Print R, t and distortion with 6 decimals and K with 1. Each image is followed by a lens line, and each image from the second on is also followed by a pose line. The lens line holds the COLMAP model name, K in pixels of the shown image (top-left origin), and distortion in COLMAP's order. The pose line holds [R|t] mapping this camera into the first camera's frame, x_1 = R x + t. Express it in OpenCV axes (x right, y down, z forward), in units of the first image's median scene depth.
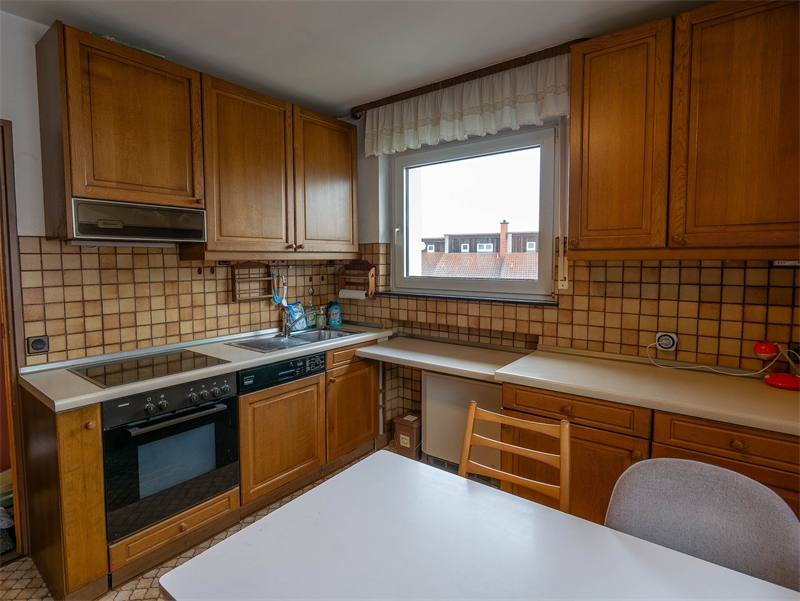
lens RADIAL K [[419.9, 0, 394.2], [0, 419.9, 297.7], [0, 0, 1]] dist [-0.000409, 0.000211]
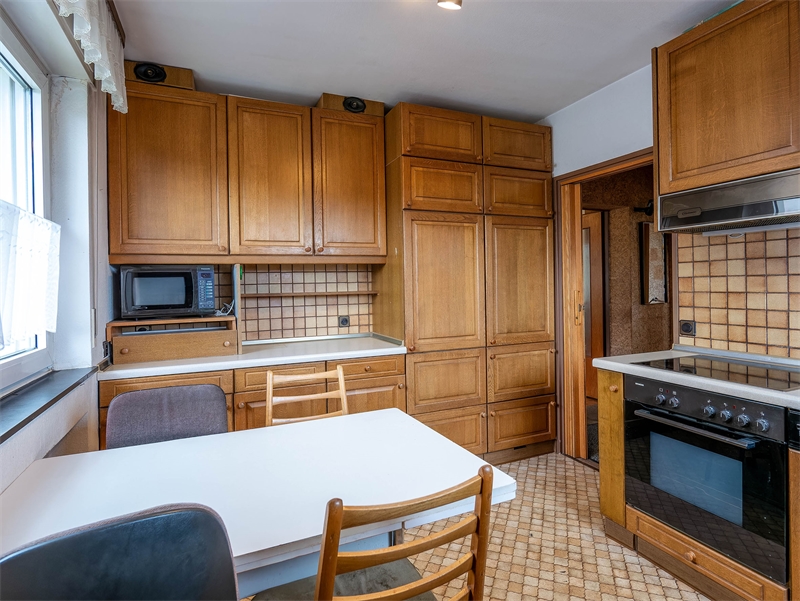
lens RADIAL K [[419.9, 0, 393.3], [0, 419.9, 299.9], [0, 0, 1]] dist [-0.000409, 0.000211]
pose [[-0.466135, 0.044624, -0.883587, 0.484677], [-0.061110, 0.994718, 0.082475, -0.007410], [0.882600, 0.092440, -0.460946, 0.764890]]
